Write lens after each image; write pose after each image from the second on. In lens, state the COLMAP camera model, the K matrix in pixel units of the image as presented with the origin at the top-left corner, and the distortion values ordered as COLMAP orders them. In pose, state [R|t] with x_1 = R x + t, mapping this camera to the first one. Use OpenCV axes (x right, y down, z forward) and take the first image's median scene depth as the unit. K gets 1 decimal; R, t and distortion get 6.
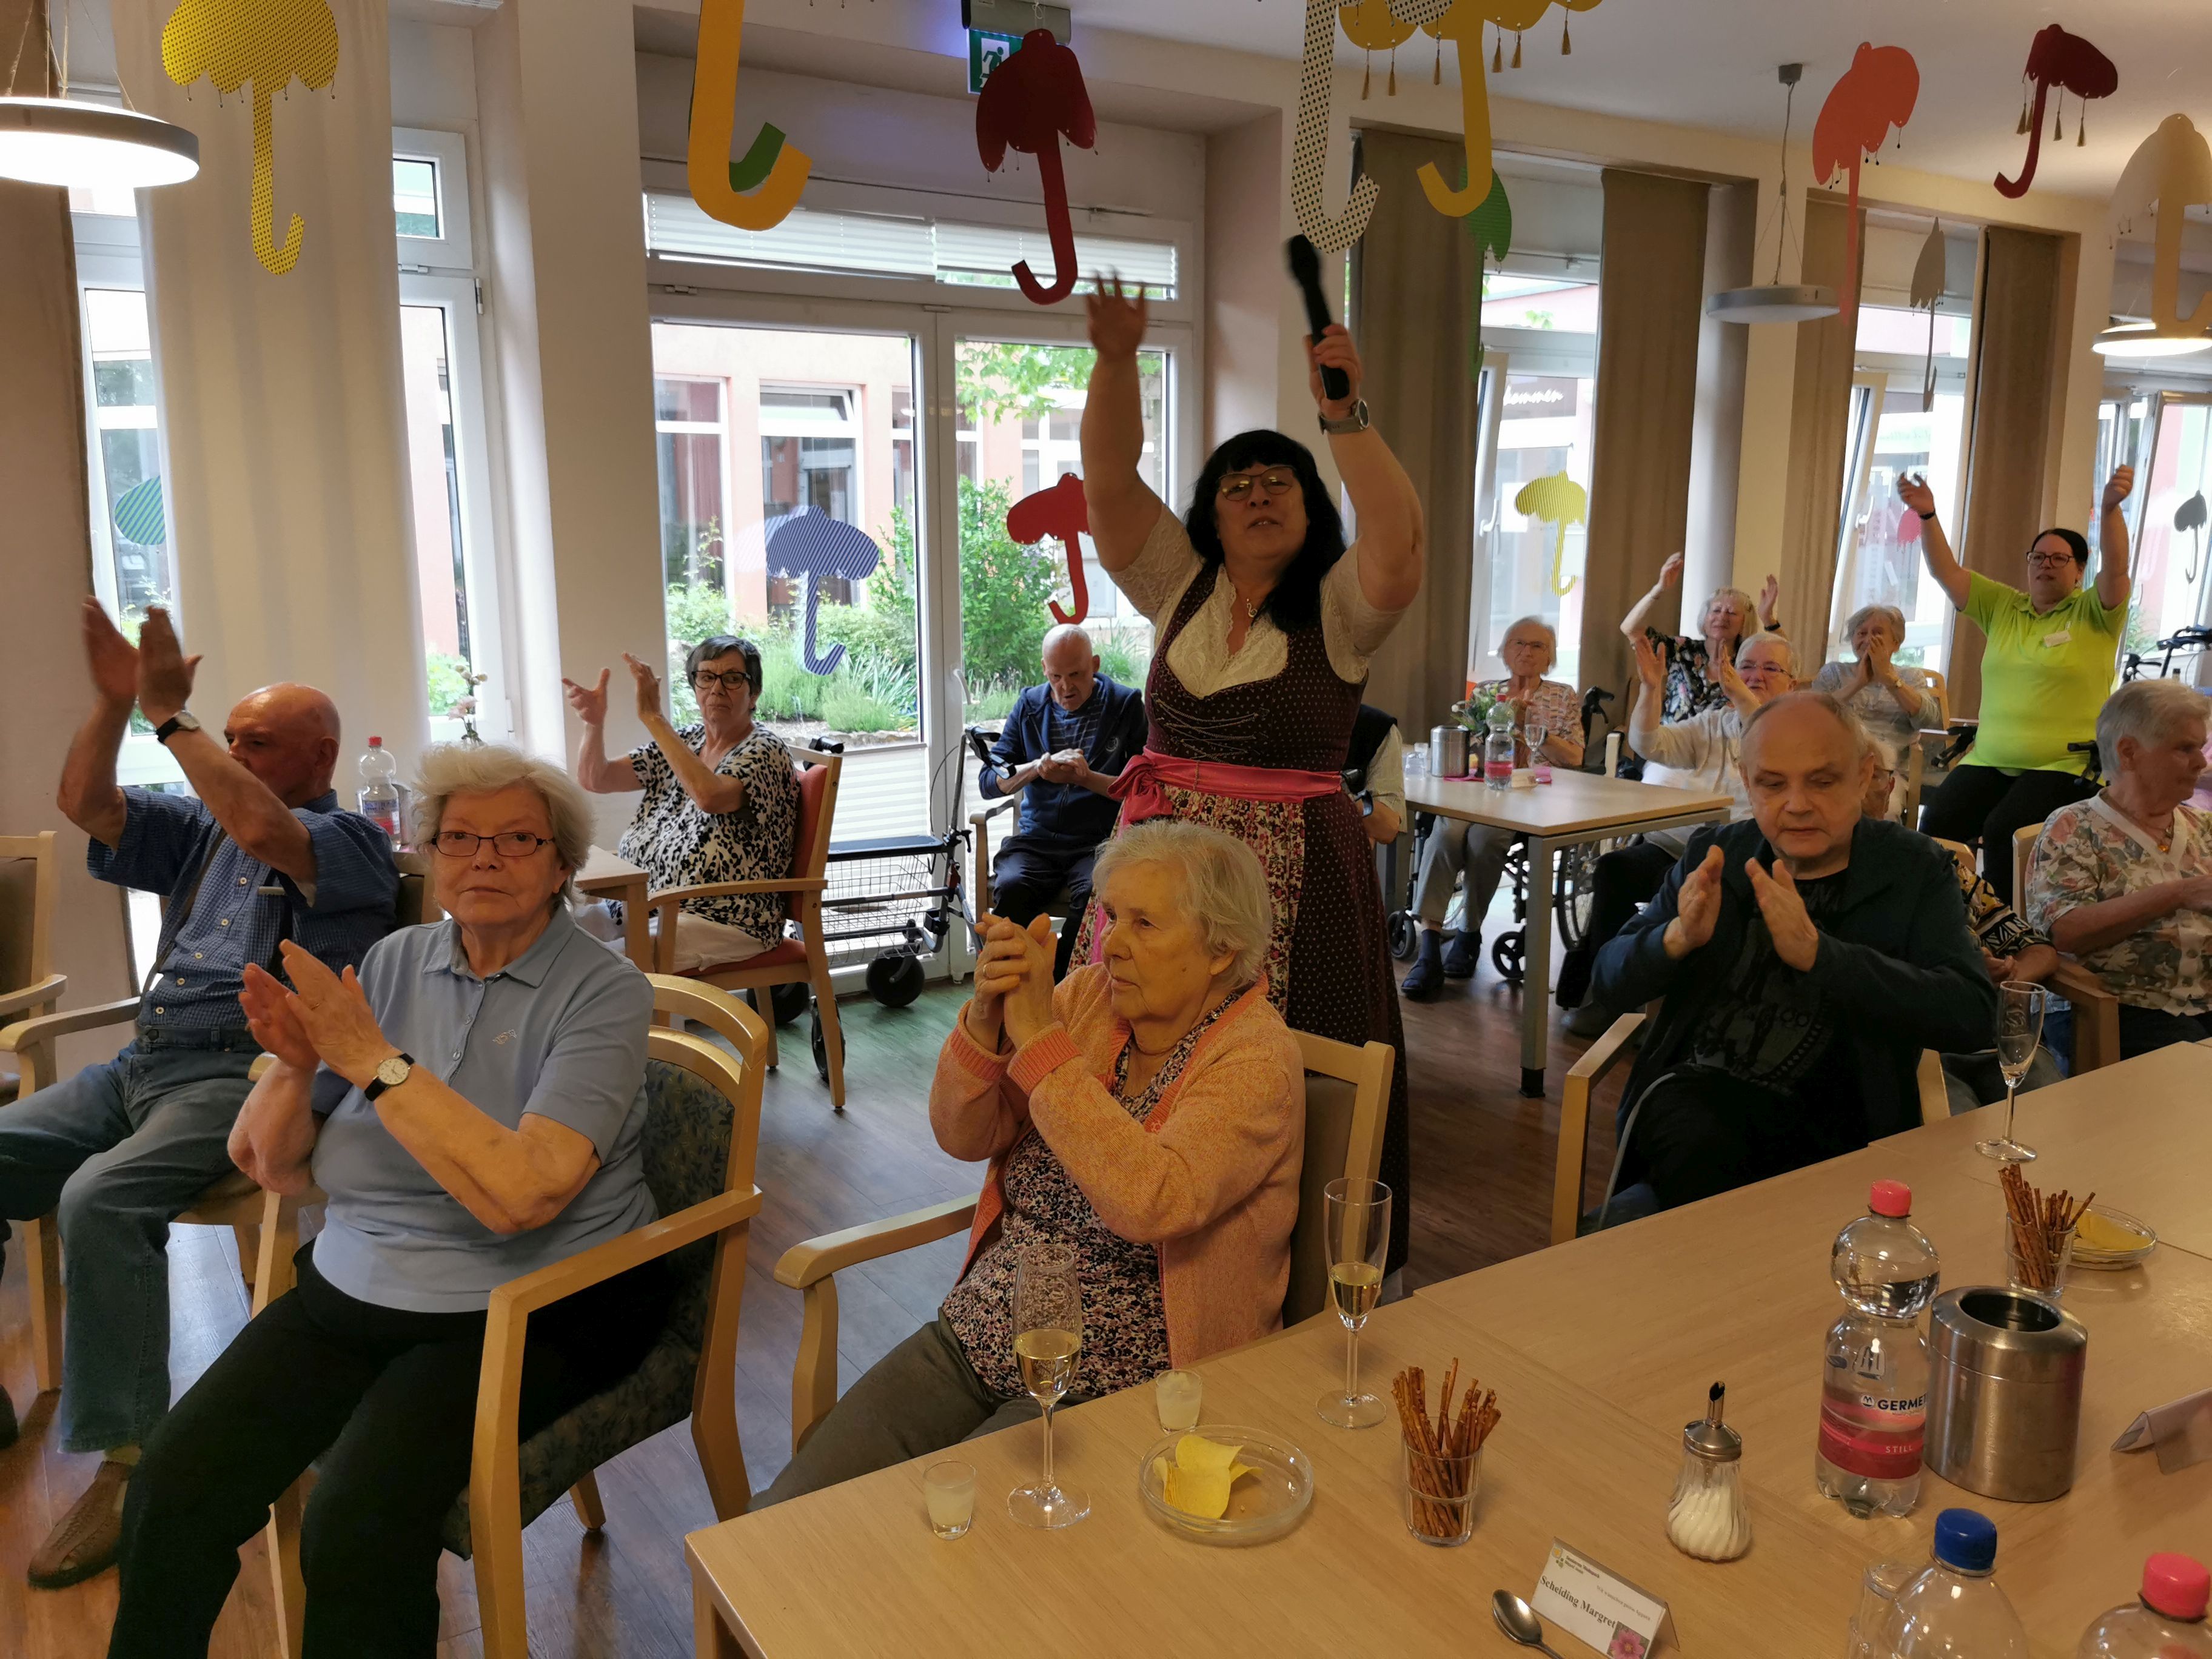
lens RADIAL K [[1712.7, 0, 1111.4], [0, 1712.7, 829.1], [0, 0, 1]] dist [0.048107, -0.057109]
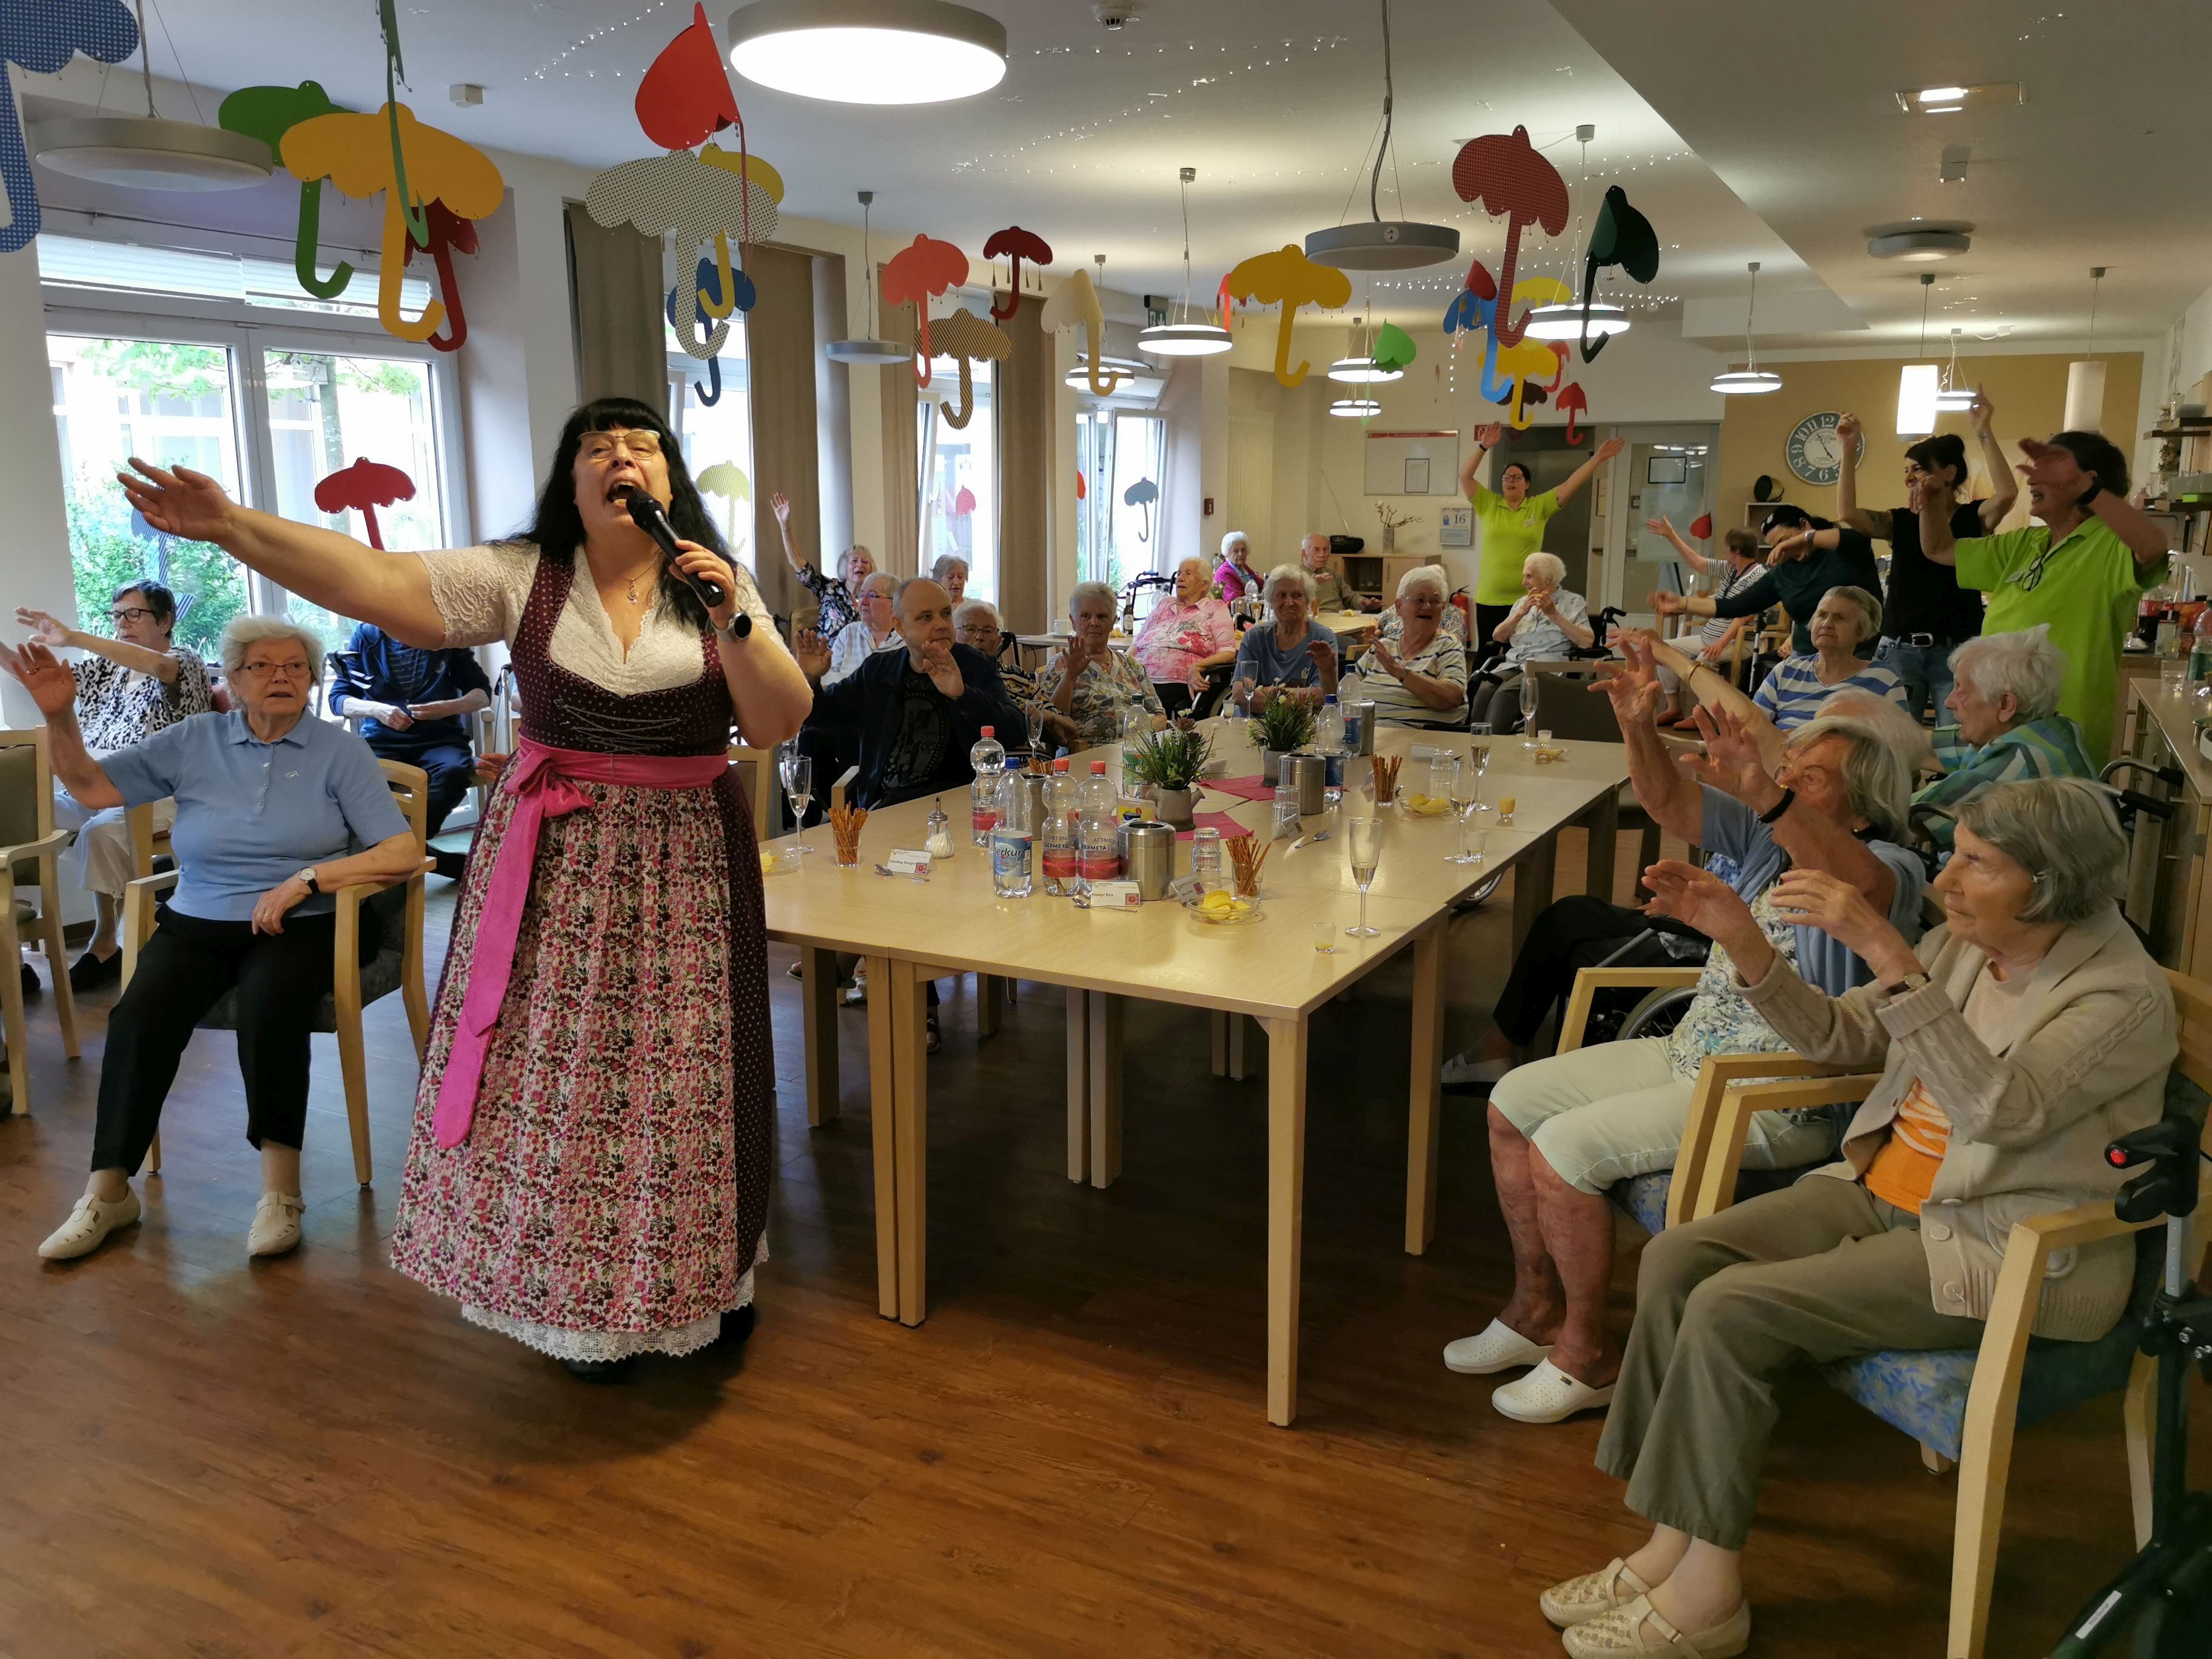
lens RADIAL K [[1712.7, 0, 1109.8], [0, 1712.7, 814.4], [0, 0, 1]] dist [0.048107, -0.057109]
pose [[0.871328, -0.089481, 0.482474, -0.249430], [0.087742, 0.995798, 0.026226, 0.097720], [-0.482793, 0.019482, 0.875518, -0.522803]]
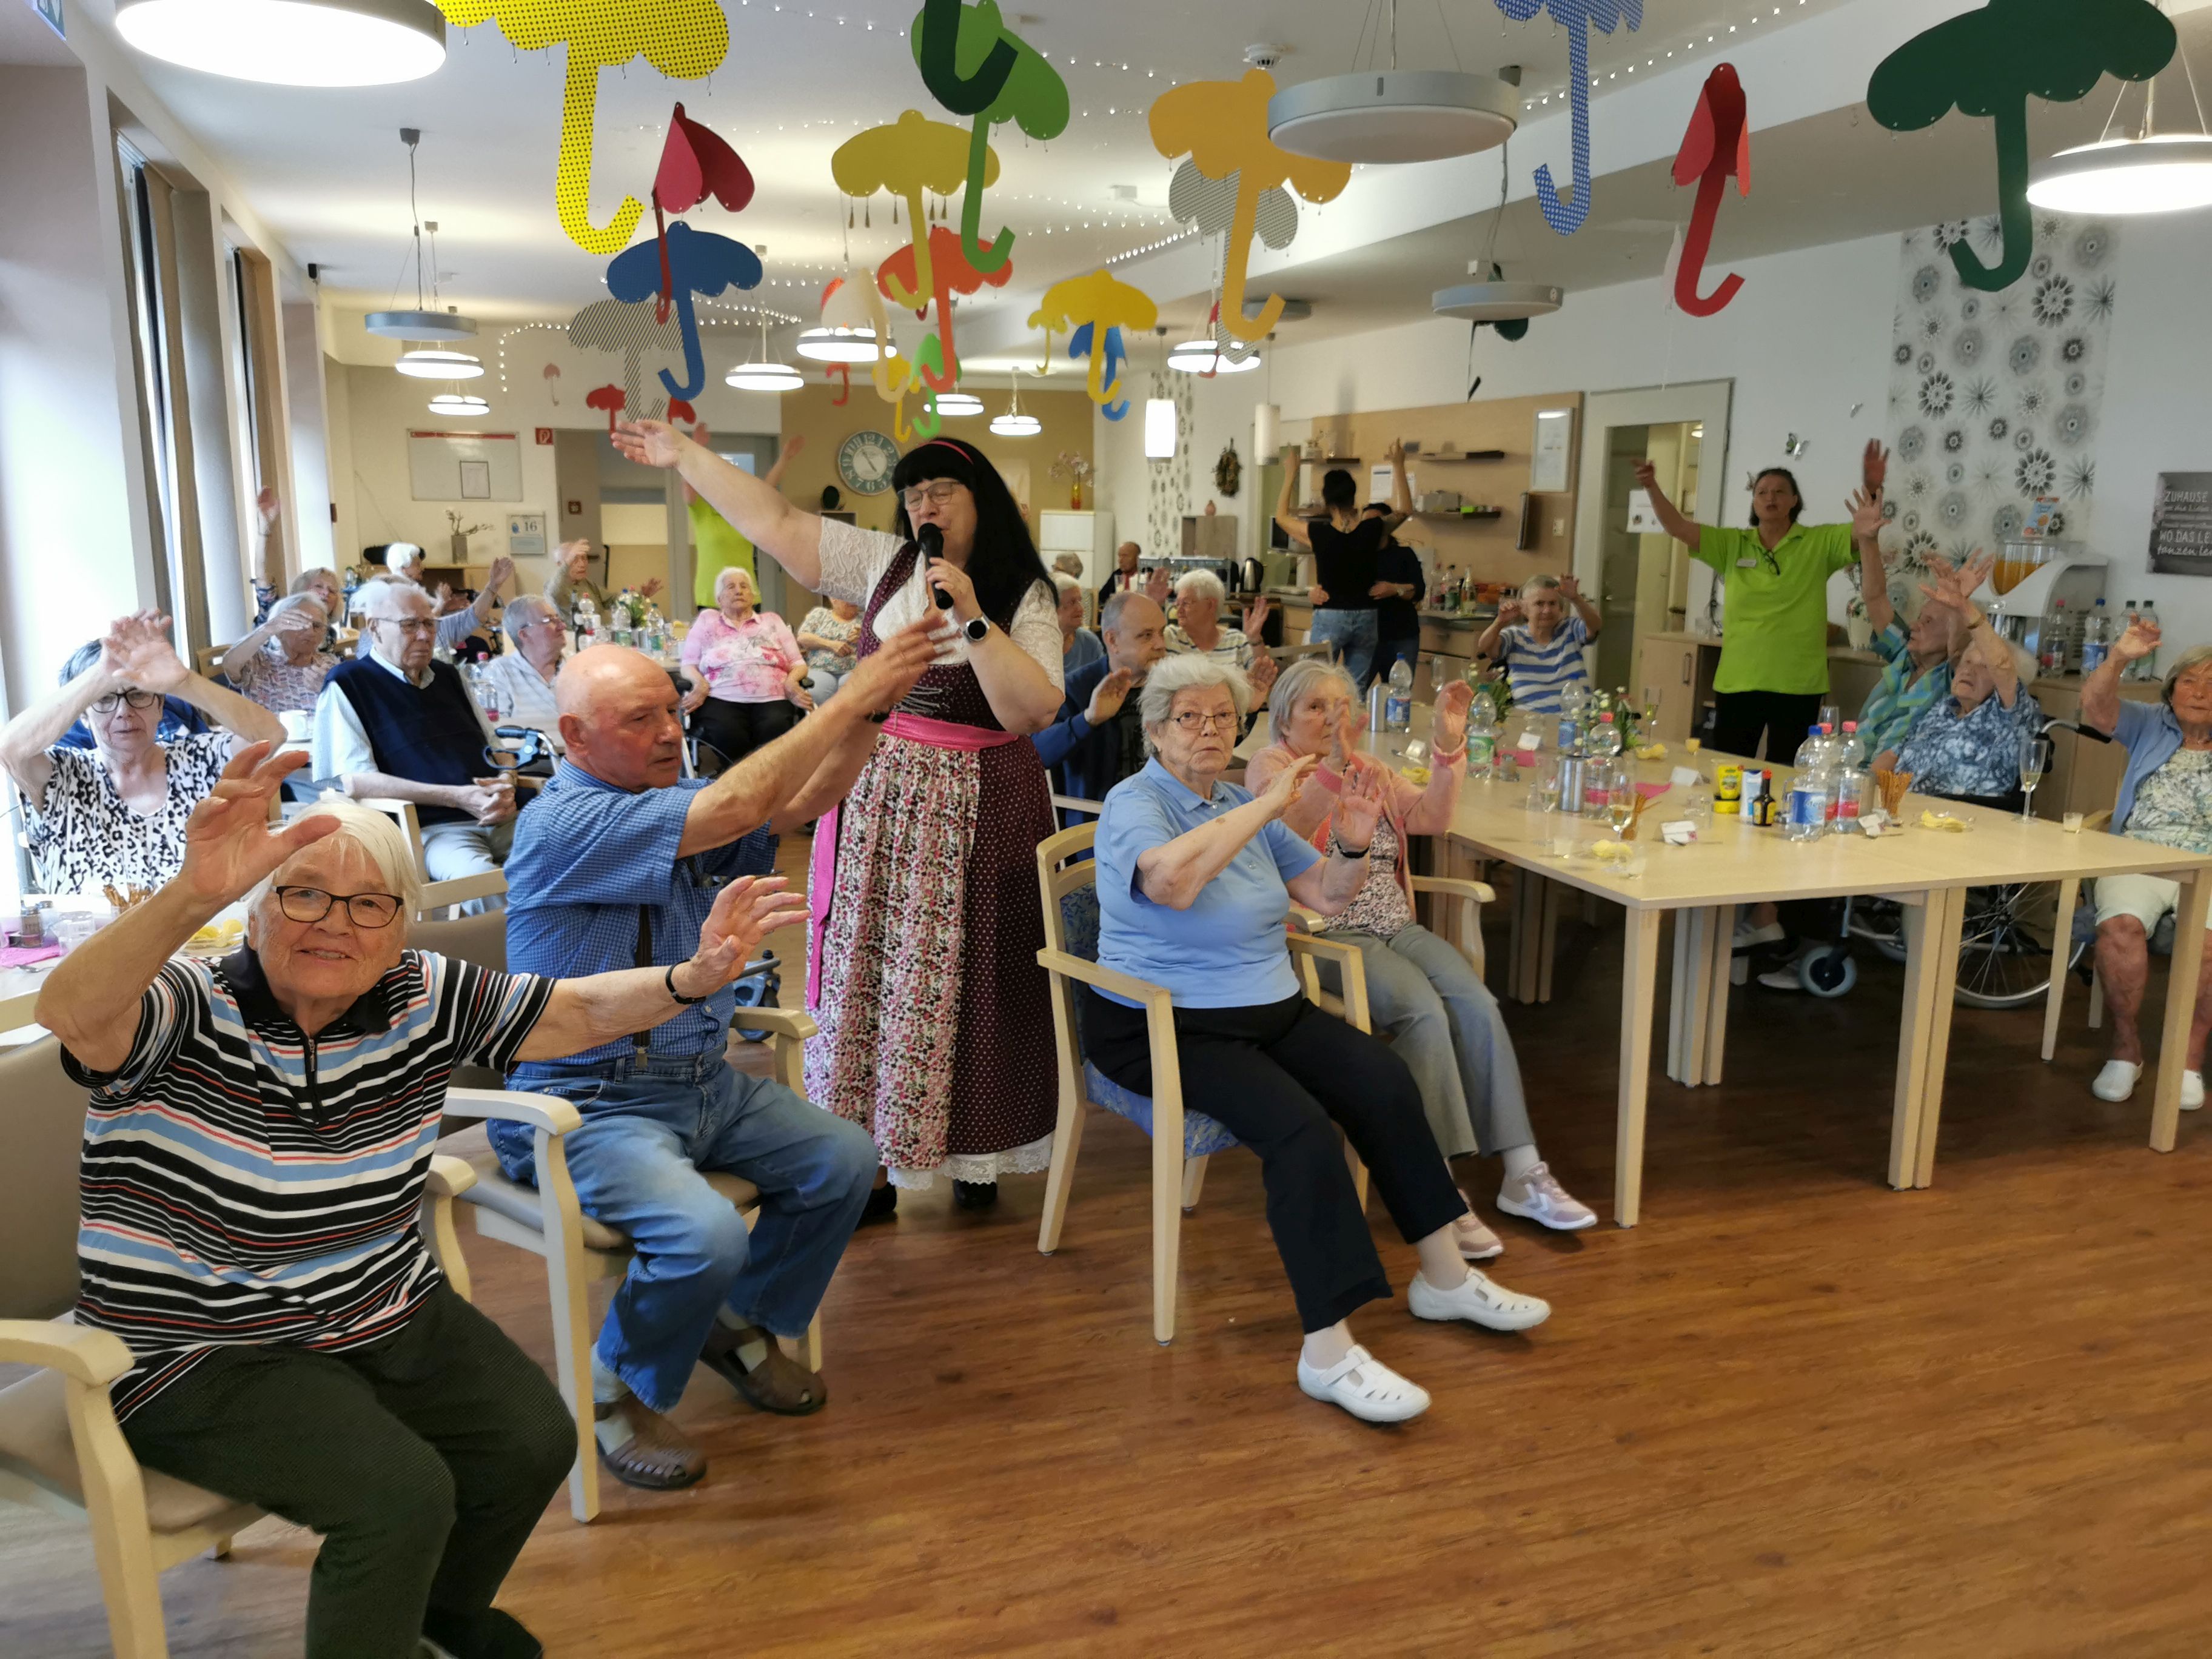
lens RADIAL K [[1712.7, 0, 1107.0], [0, 1712.7, 831.2], [0, 0, 1]] dist [0.048107, -0.057109]
pose [[0.243892, -0.181838, 0.952603, -0.955942], [0.170016, 0.975069, 0.142598, -0.065138], [-0.954783, 0.127180, 0.268727, 0.343996]]
